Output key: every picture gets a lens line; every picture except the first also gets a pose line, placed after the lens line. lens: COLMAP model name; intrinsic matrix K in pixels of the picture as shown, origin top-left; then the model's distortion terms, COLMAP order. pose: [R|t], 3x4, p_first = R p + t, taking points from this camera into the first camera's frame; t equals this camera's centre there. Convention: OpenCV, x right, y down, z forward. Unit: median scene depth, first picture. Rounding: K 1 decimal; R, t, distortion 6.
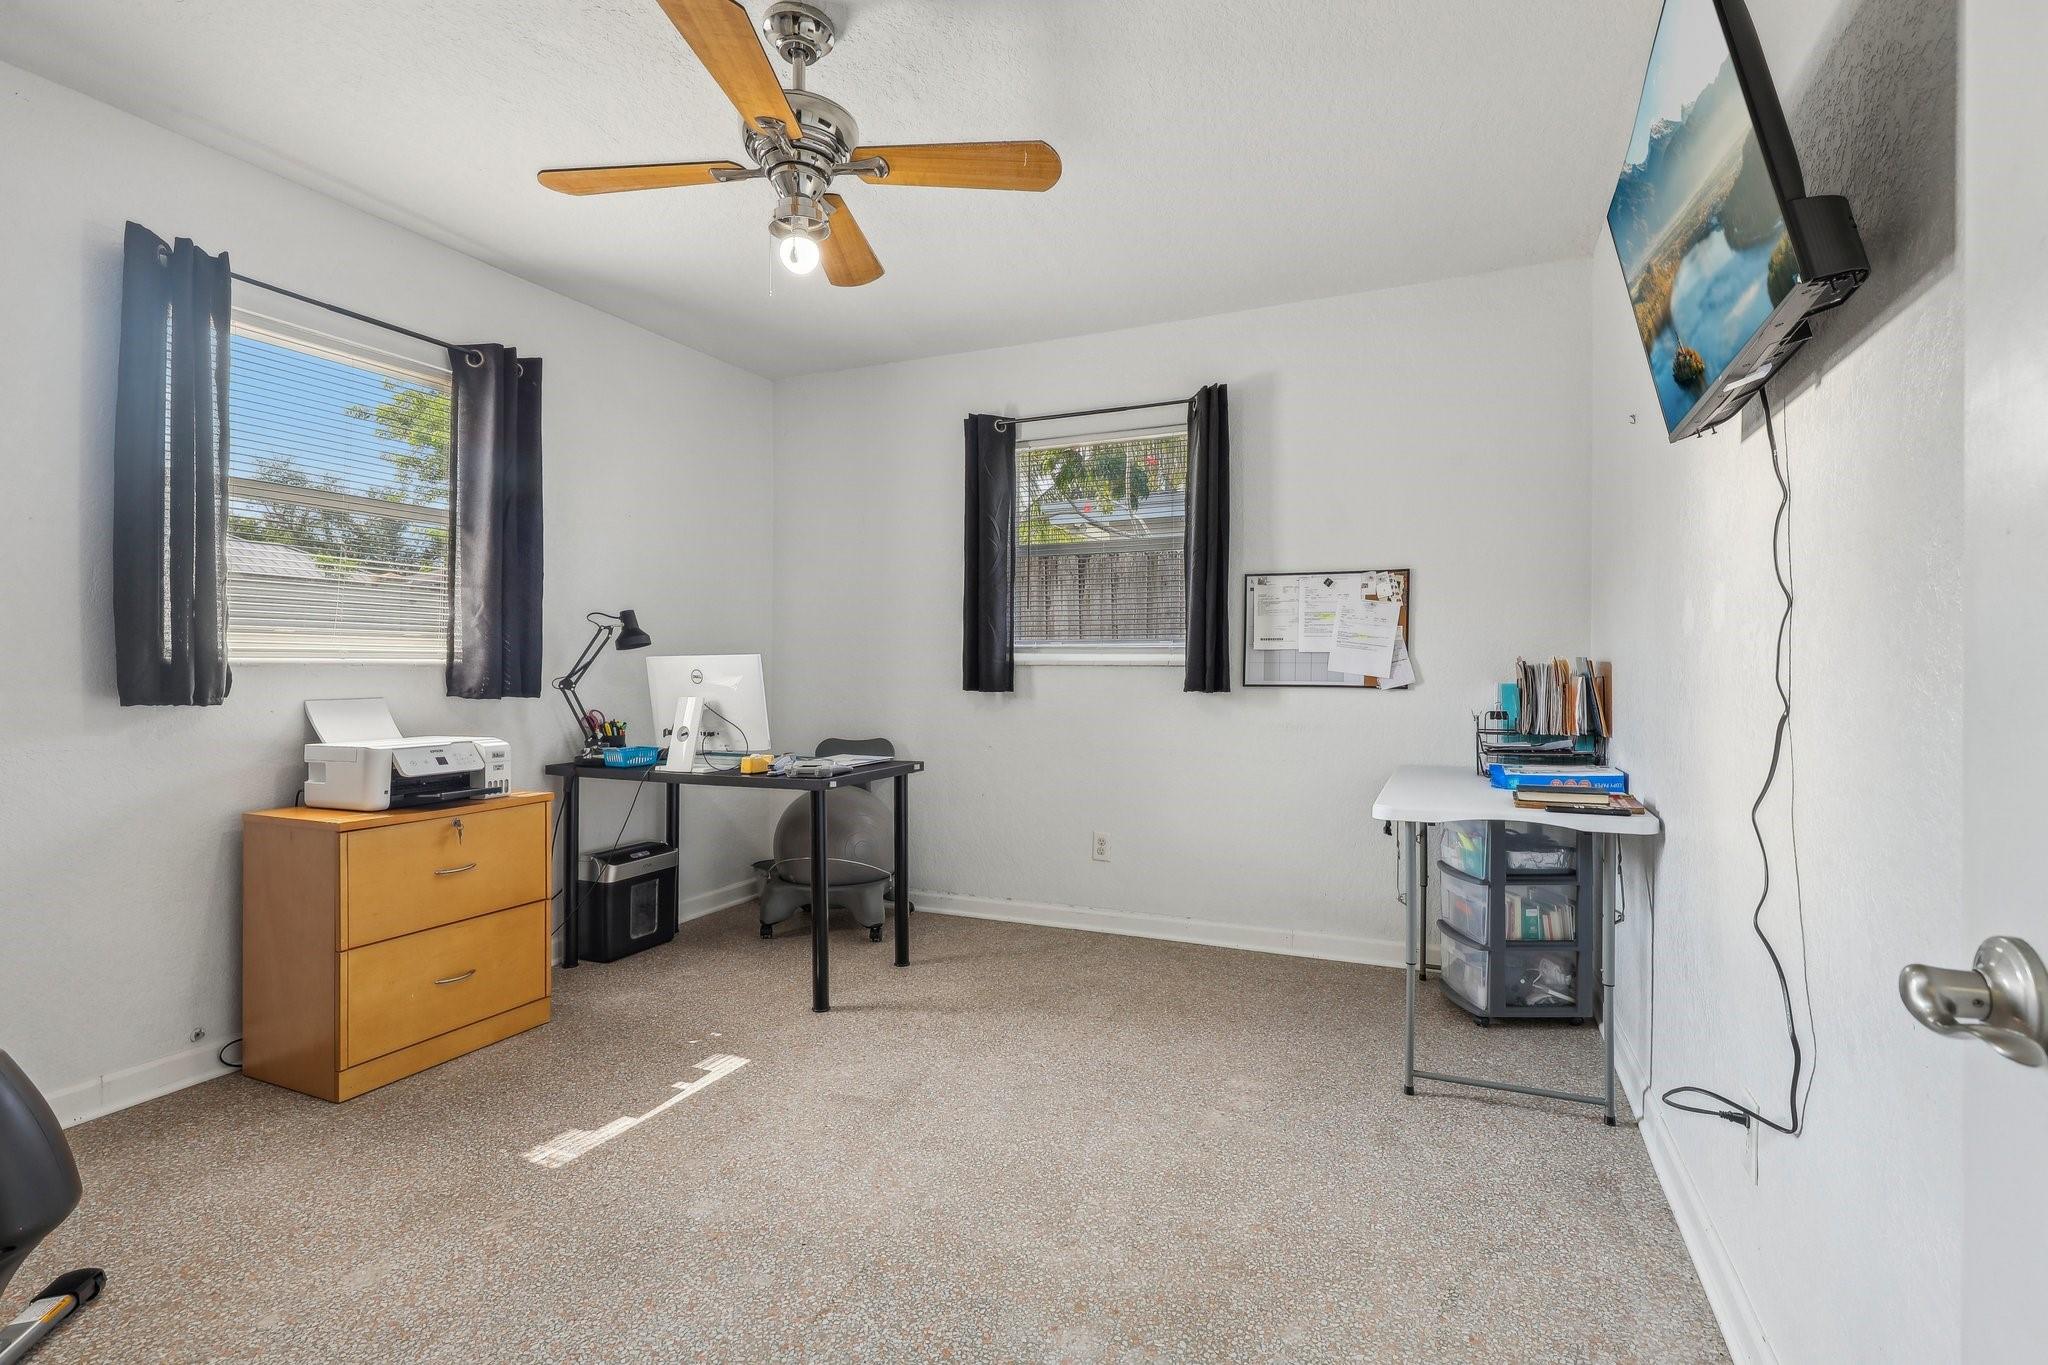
lens RADIAL K [[928.0, 0, 1028.5], [0, 928.0, 676.6], [0, 0, 1]] dist [-0.000288, -0.000047]
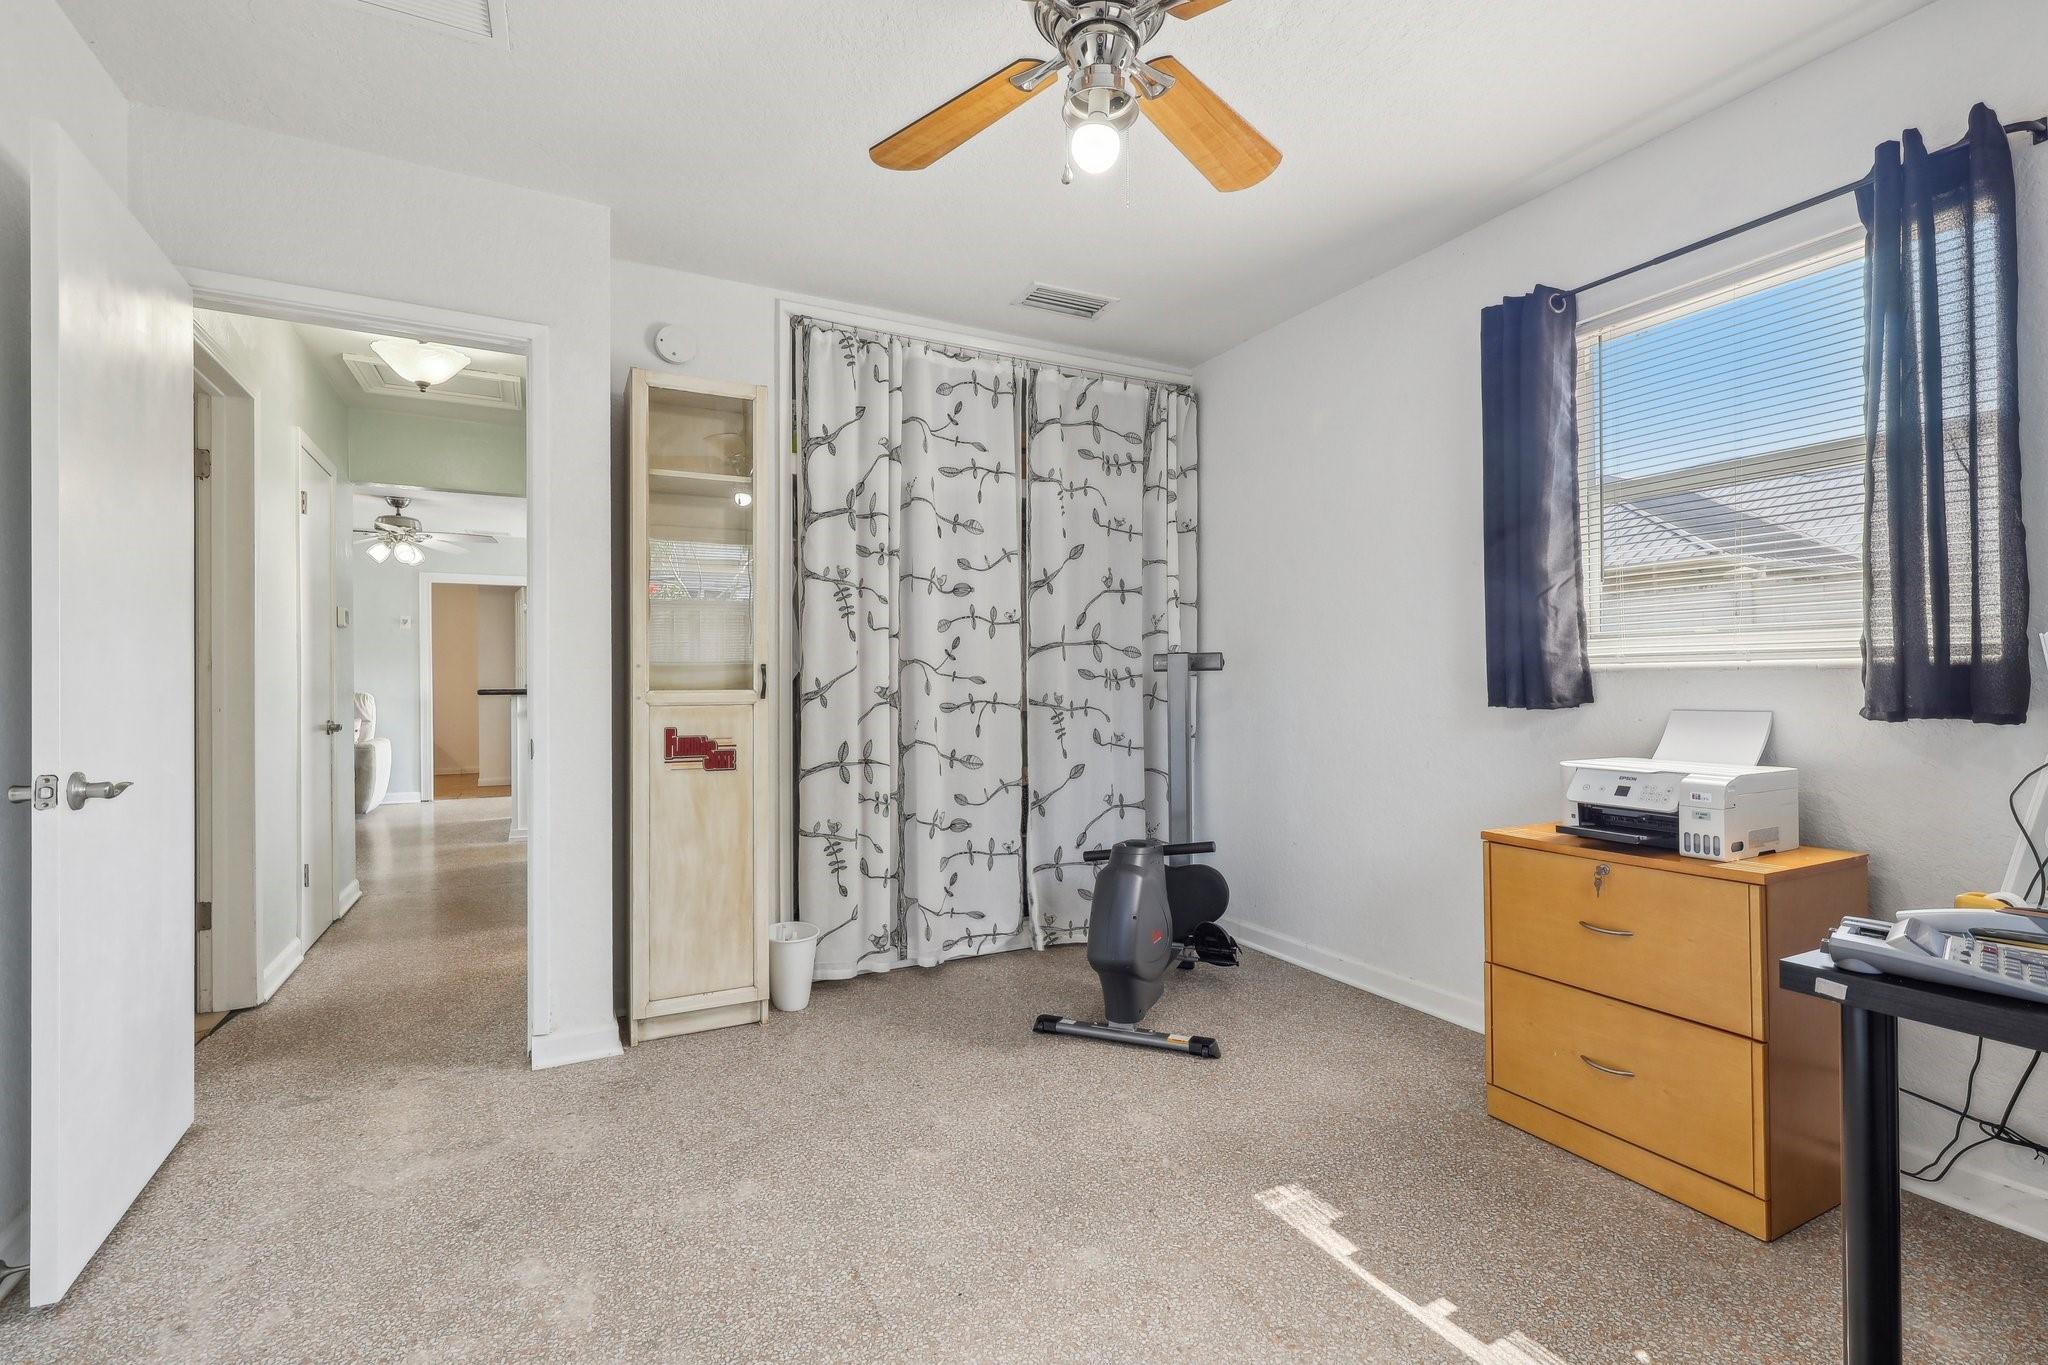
lens RADIAL K [[928.0, 0, 1029.3], [0, 928.0, 677.9], [0, 0, 1]] dist [-0.000288, -0.000047]
pose [[-0.620321, 0.002106, -0.784346, 0.351457], [0.004636, 0.999989, -0.000981, -0.007965], [0.784335, -0.004245, -0.620323, 1.283476]]
